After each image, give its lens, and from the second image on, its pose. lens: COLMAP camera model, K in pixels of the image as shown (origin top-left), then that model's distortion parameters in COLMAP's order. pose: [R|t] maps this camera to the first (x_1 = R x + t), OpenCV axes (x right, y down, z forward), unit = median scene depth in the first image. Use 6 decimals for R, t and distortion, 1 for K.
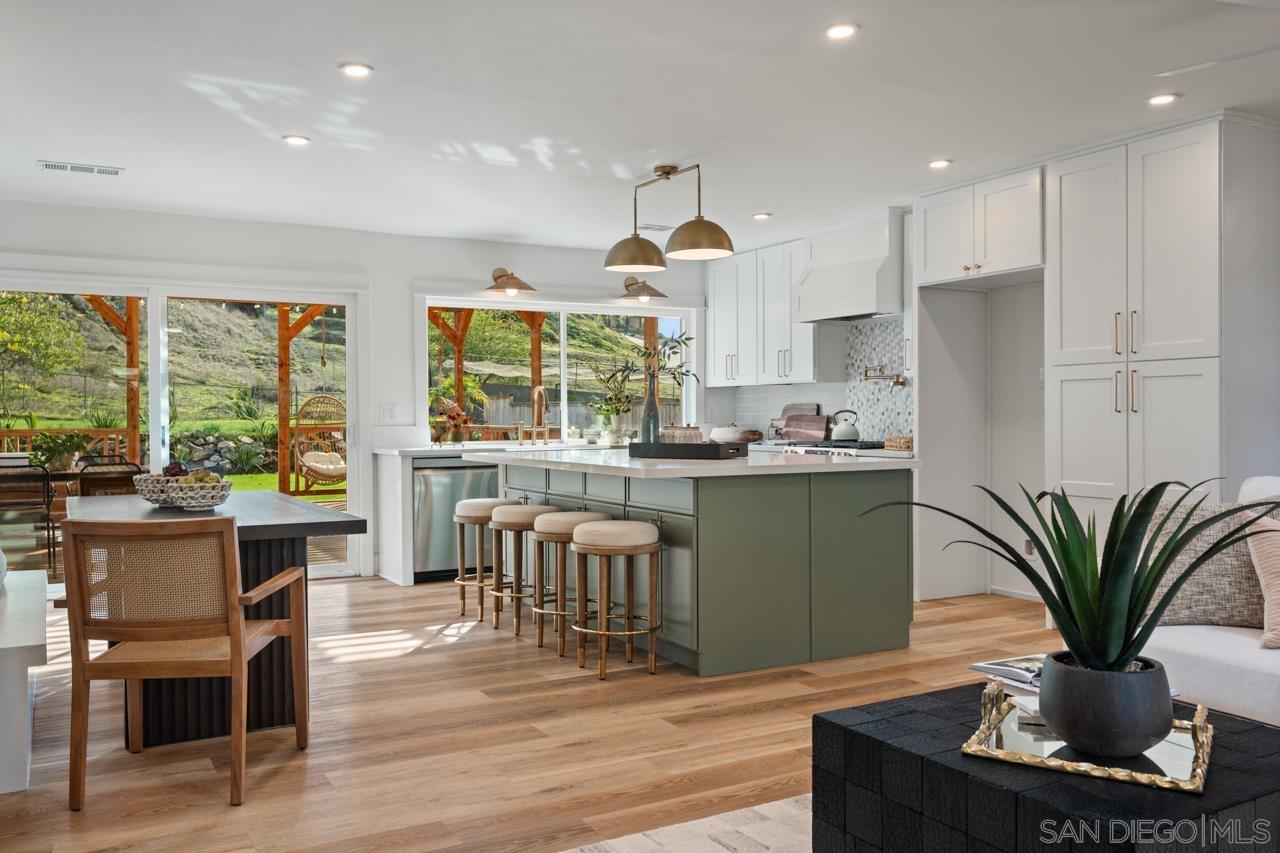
lens RADIAL K [[1037.4, 0, 640.0], [0, 1037.4, 426.5], [0, 0, 1]] dist [0.005350, 0.001702]
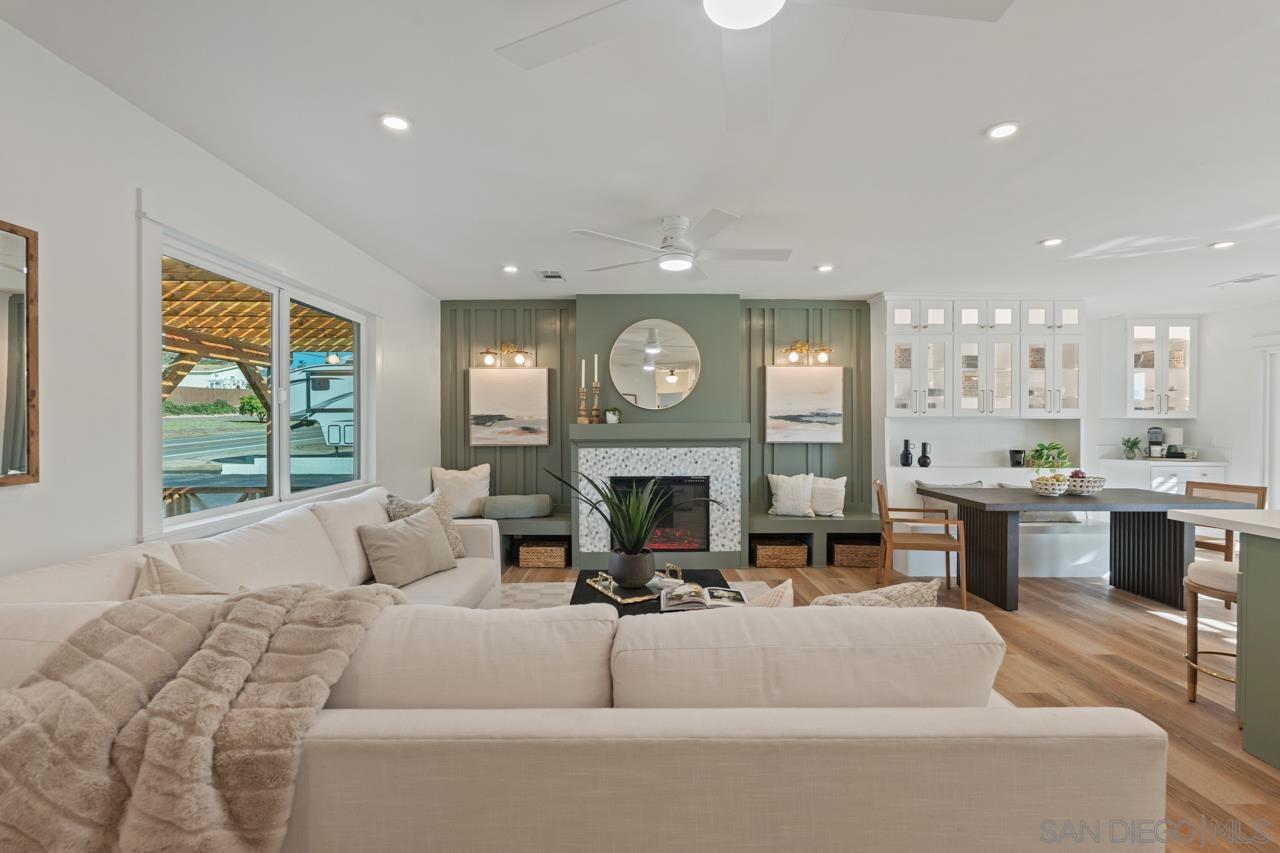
lens RADIAL K [[563.7, 0, 640.4], [0, 563.7, 428.9], [0, 0, 1]] dist [-0.004864, 0.000160]
pose [[-0.482724, 0.011280, -0.875700, 0.667405], [-0.009520, 0.999790, 0.018126, -0.041305], [0.875721, 0.017087, -0.482516, 0.679640]]
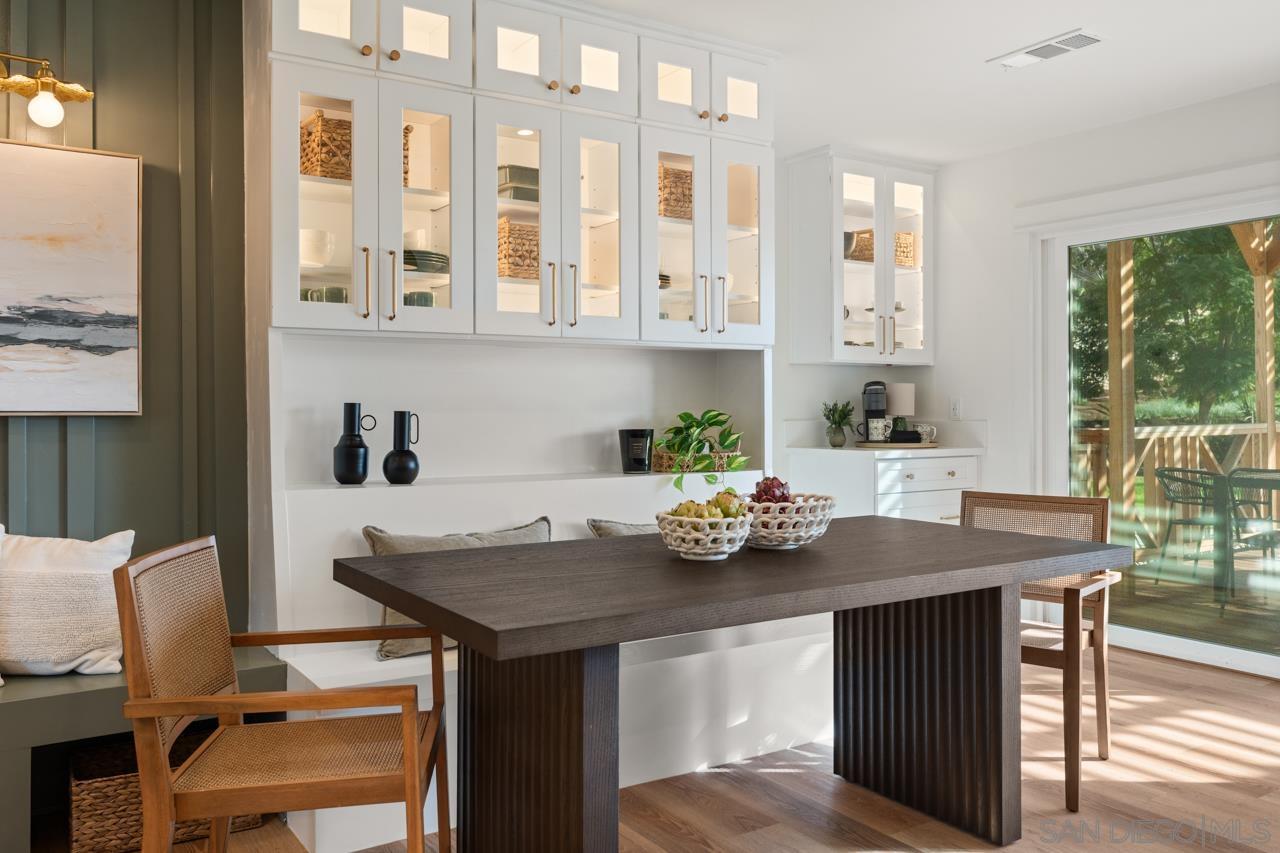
lens RADIAL K [[1006.9, 0, 642.5], [0, 1006.9, 403.1], [0, 0, 1]] dist [0.003264, 0.001488]
pose [[0.066206, 0.002822, -0.997802, 0.138325], [-0.010690, 0.999941, 0.002119, -0.010031], [0.997749, 0.010526, 0.066232, 0.745706]]
